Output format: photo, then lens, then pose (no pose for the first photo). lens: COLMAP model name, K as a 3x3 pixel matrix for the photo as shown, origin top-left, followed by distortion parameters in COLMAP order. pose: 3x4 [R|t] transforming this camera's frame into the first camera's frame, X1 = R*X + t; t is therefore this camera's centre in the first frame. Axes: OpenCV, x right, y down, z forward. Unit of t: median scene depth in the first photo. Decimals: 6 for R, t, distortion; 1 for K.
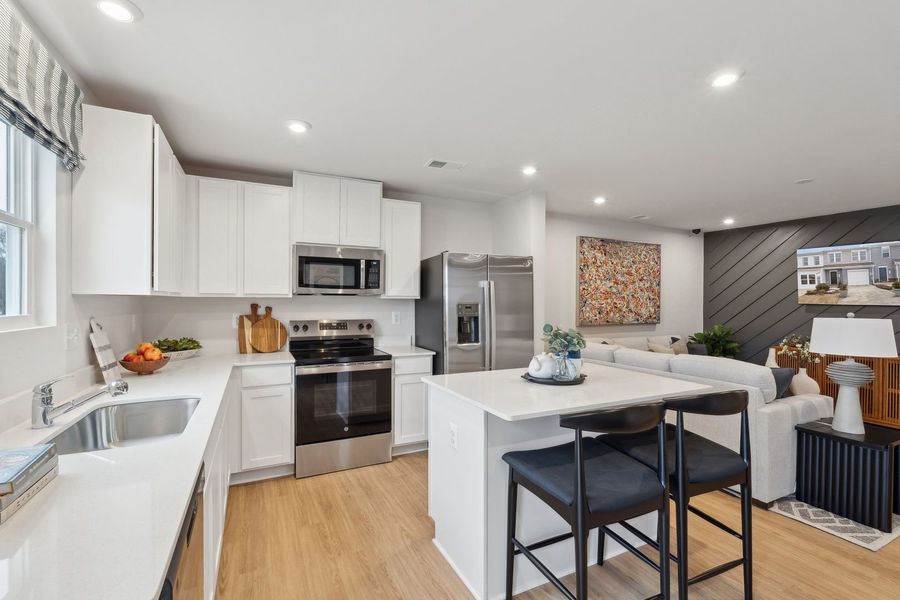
lens RADIAL K [[408.1, 0, 449.3], [0, 408.1, 301.8], [0, 0, 1]] dist [-0.001009, 0.000220]
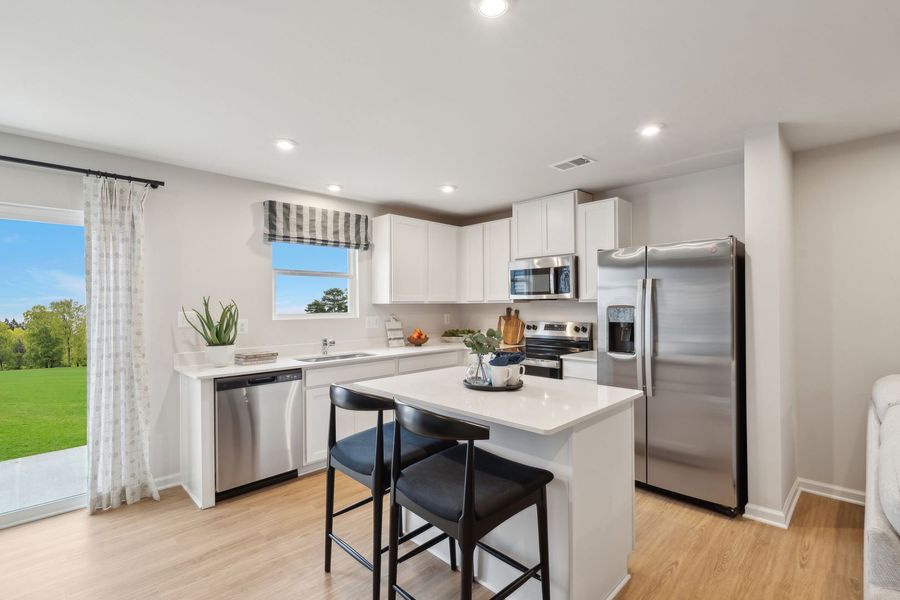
lens RADIAL K [[408.1, 0, 445.5], [0, 408.1, 302.0], [0, 0, 1]] dist [-0.001009, 0.000220]
pose [[0.302211, -0.013249, -0.953149, 0.749063], [0.006221, 0.999910, -0.011926, 0.000803], [0.953221, -0.002325, 0.302266, 0.393656]]
